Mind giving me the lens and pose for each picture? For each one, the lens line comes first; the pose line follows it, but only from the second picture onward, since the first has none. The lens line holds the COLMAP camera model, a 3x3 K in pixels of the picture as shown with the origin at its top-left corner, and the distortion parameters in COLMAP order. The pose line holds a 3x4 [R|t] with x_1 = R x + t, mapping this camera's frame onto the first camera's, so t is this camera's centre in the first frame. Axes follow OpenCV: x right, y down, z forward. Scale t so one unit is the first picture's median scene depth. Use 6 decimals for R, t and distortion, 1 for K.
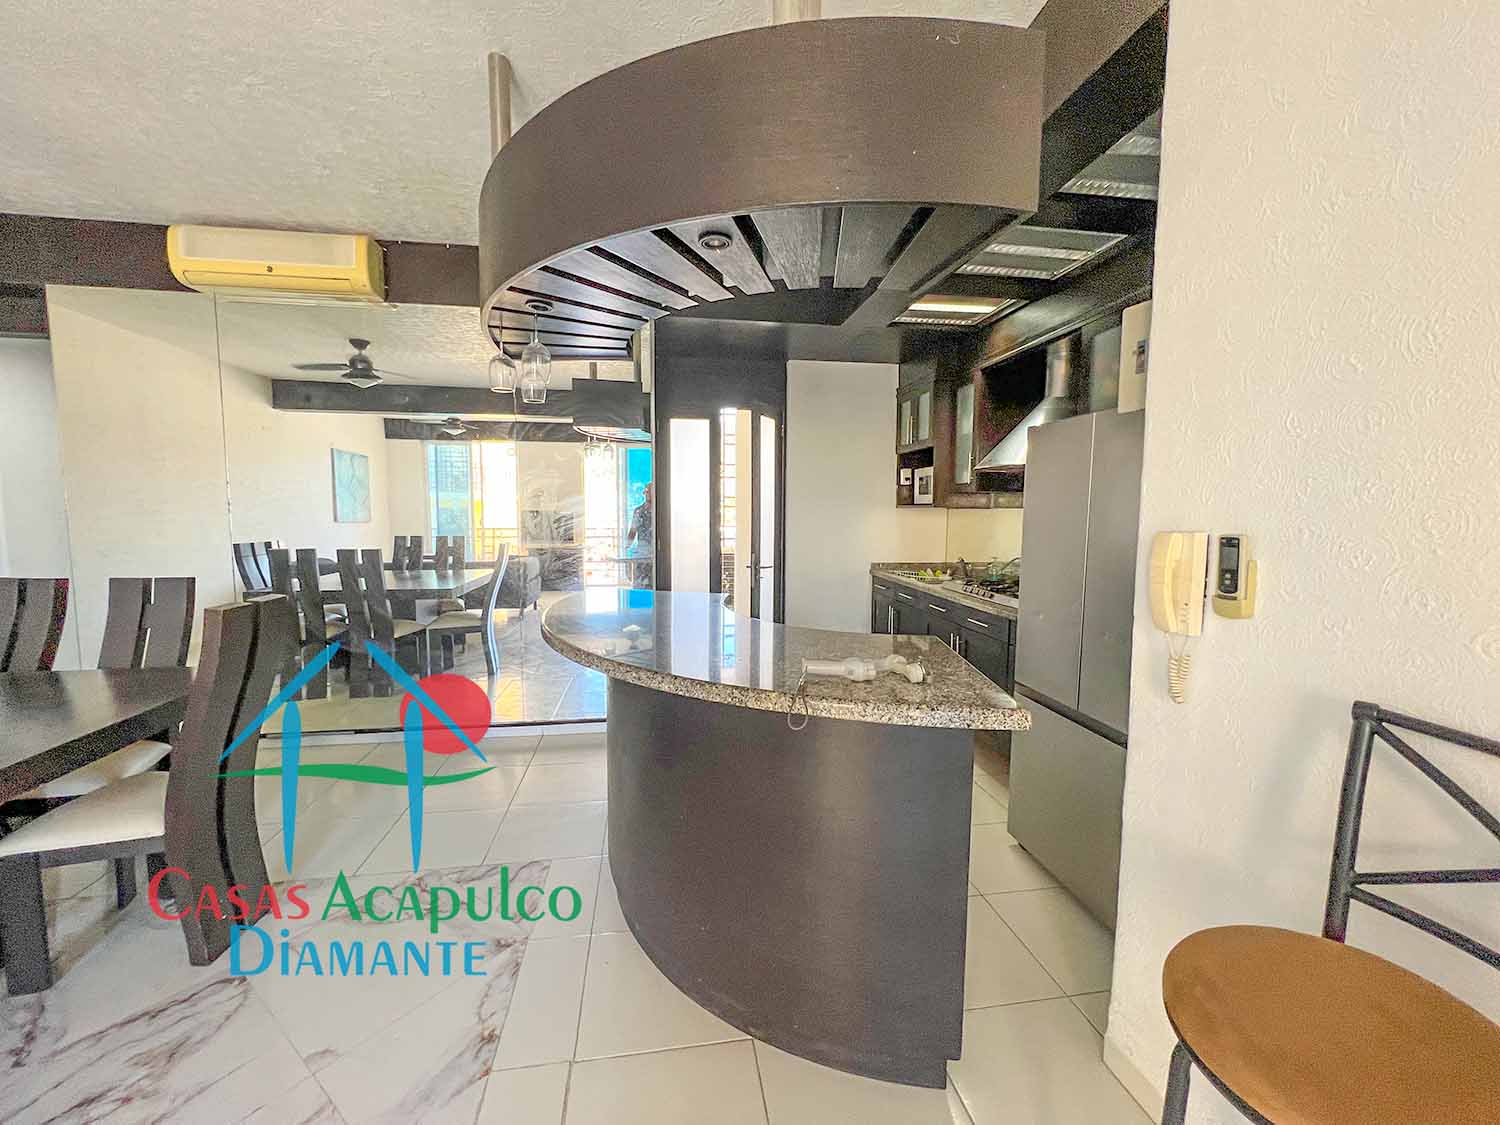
lens RADIAL K [[603.2, 0, 743.3], [0, 603.2, 561.8], [0, 0, 1]] dist [0.001945, -0.000871]
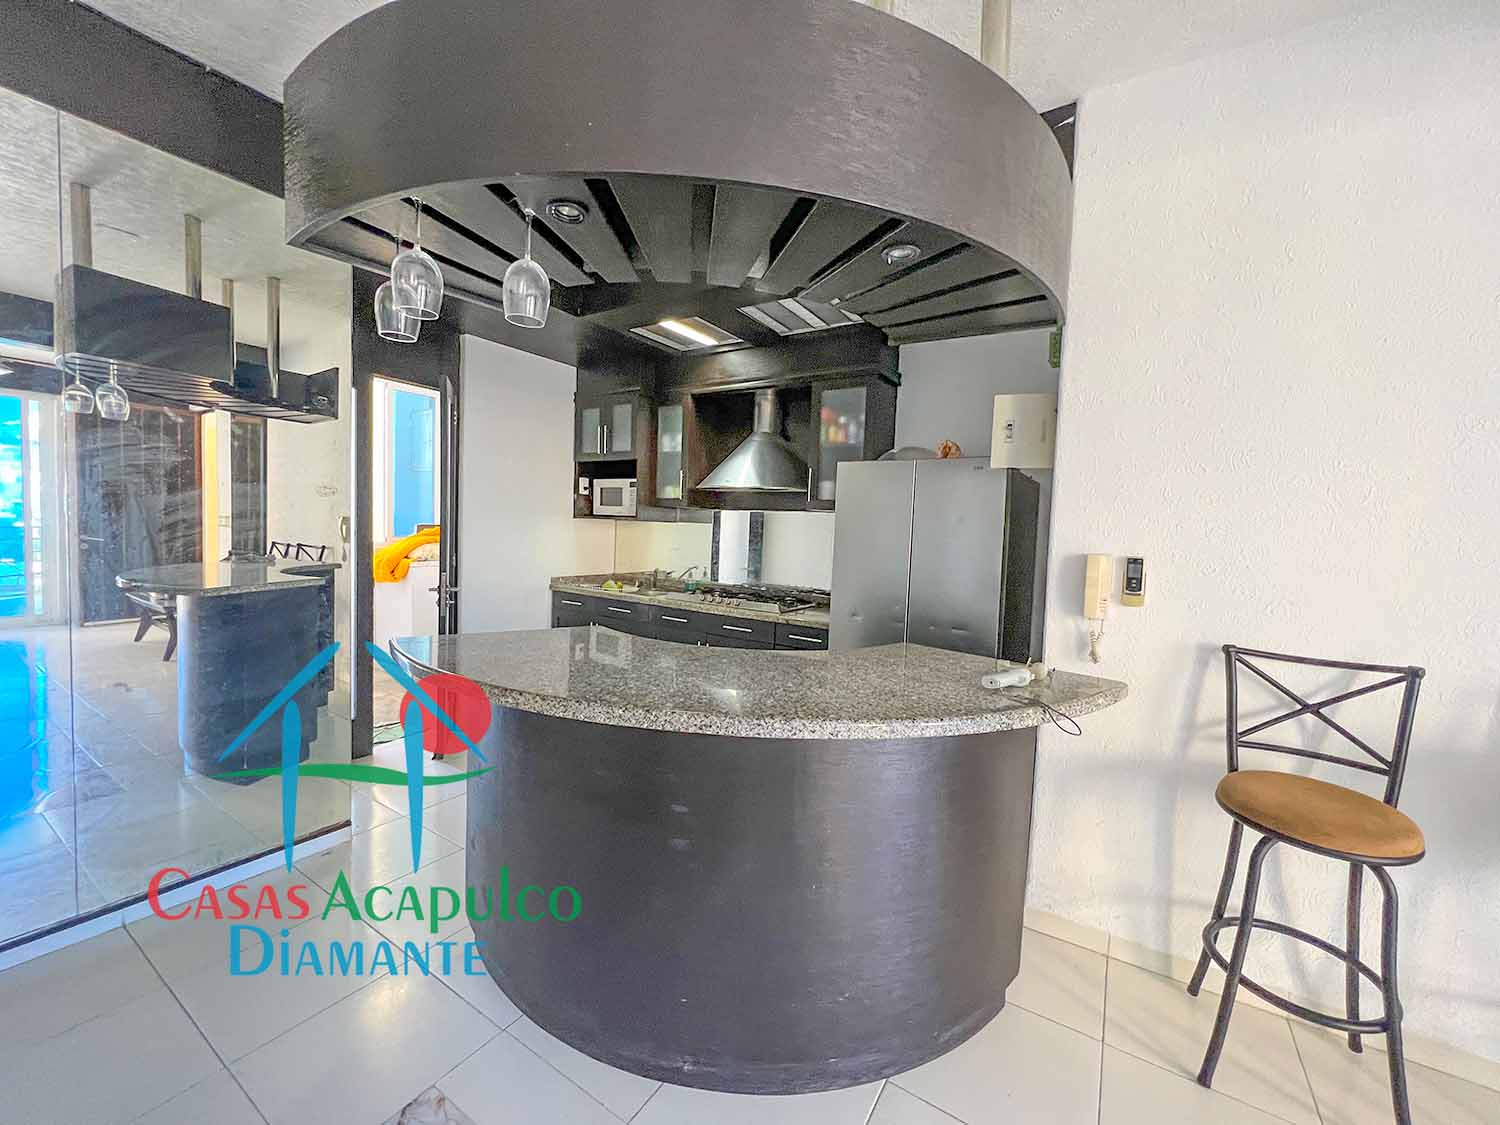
lens RADIAL K [[603.2, 0, 749.1], [0, 603.2, 561.5], [0, 0, 1]] dist [0.001945, -0.000871]
pose [[0.658865, -0.023561, 0.751892, -0.357946], [0.030088, 0.999535, 0.004955, -0.022330], [-0.751659, 0.019358, 0.659268, 0.218122]]
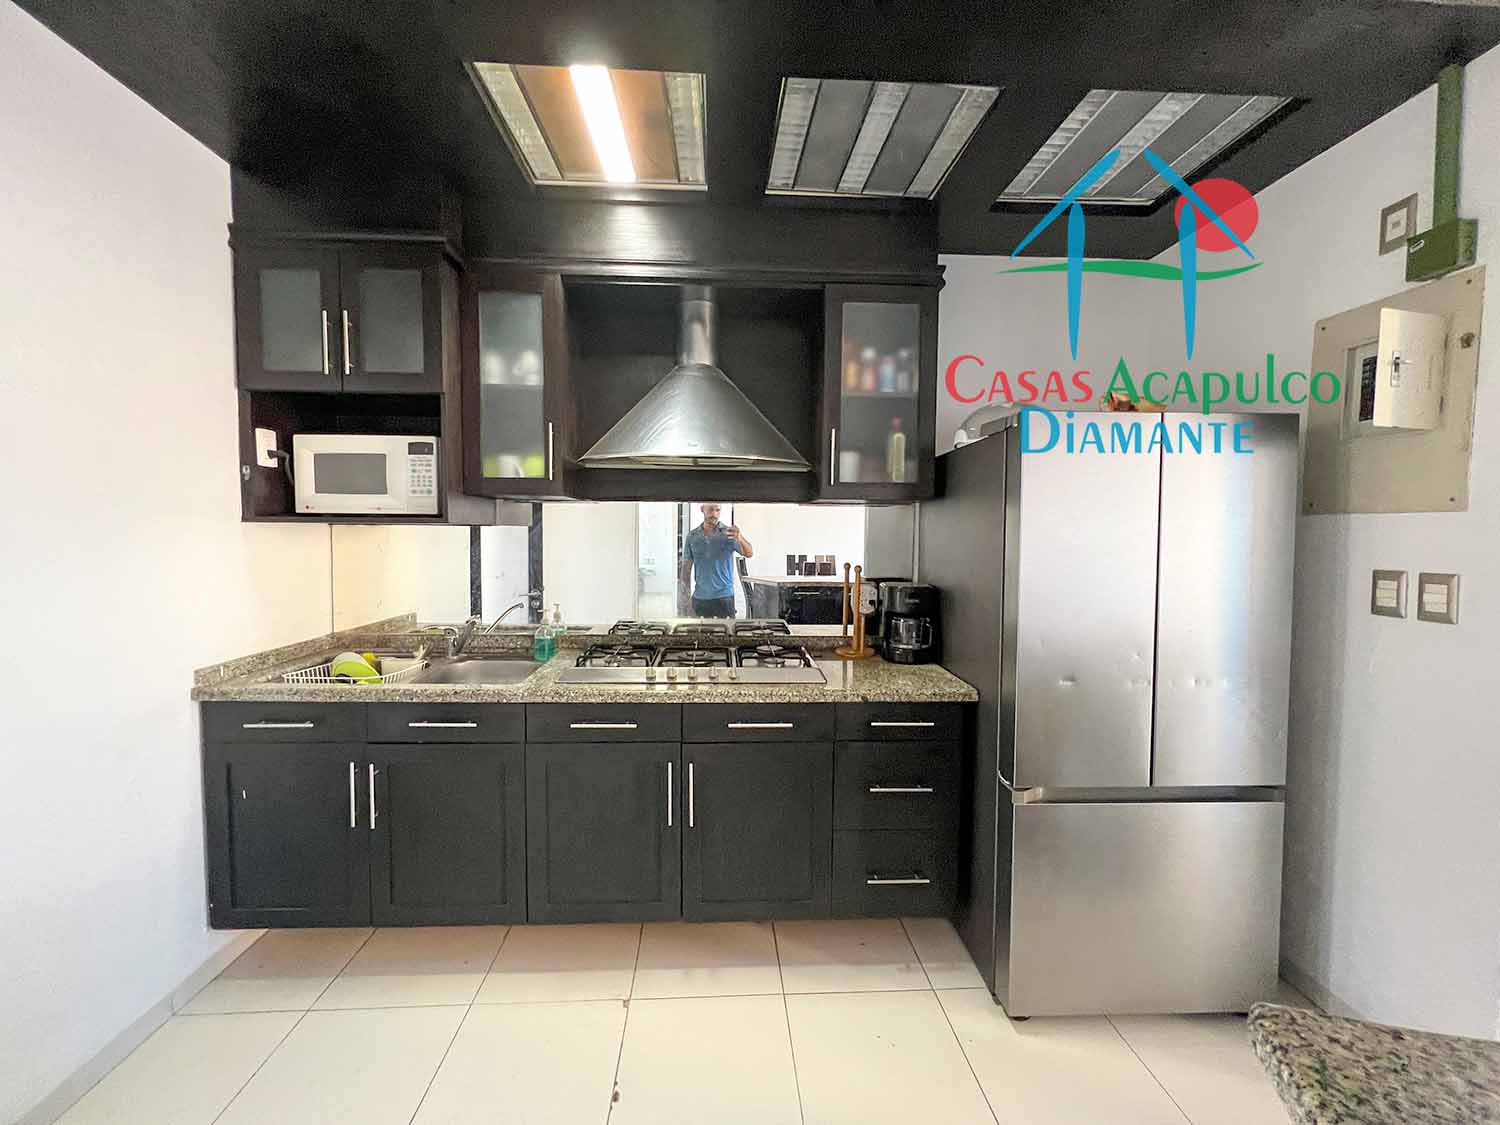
lens RADIAL K [[603.2, 0, 746.8], [0, 603.2, 560.2], [0, 0, 1]] dist [0.001945, -0.000871]
pose [[0.097110, -0.051839, 0.993923, -0.153511], [0.077827, 0.995980, 0.044342, -0.070336], [-0.992226, 0.073048, 0.100754, 0.799535]]
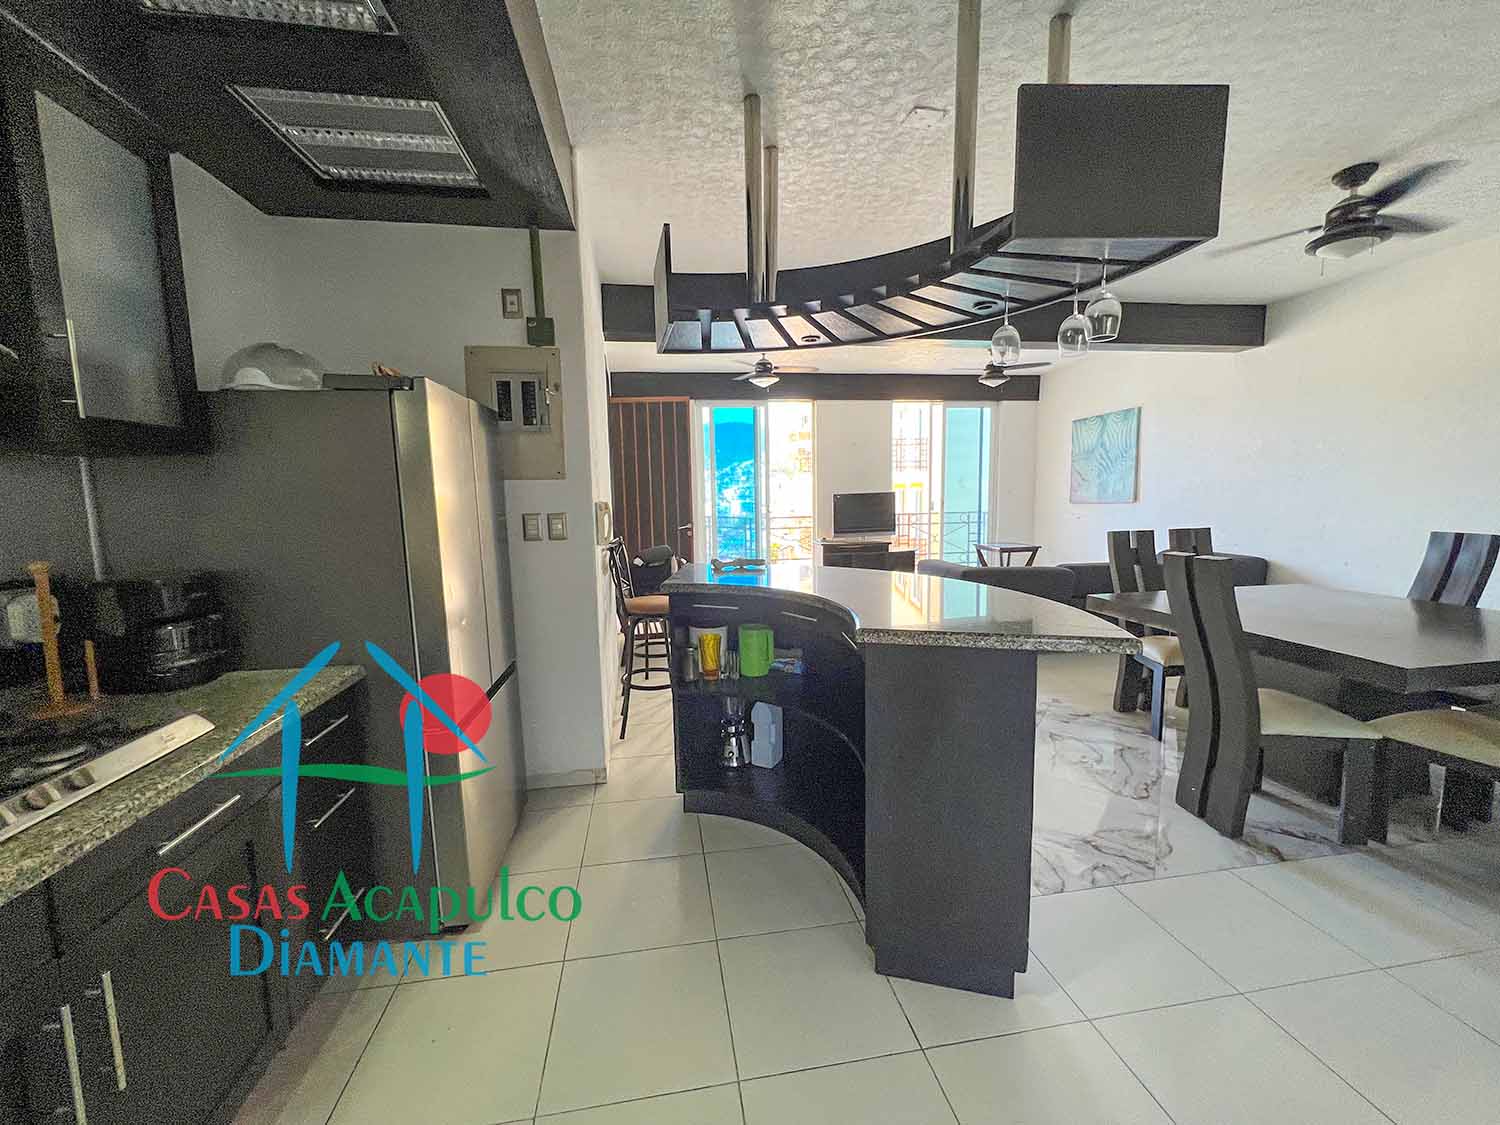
lens RADIAL K [[603.2, 0, 746.4], [0, 603.2, 561.7], [0, 0, 1]] dist [0.001945, -0.000871]
pose [[-0.999766, 0.017549, -0.012649, 0.065711], [0.014672, 0.979761, 0.199632, -0.093125], [0.015896, 0.199400, -0.979789, 1.114729]]
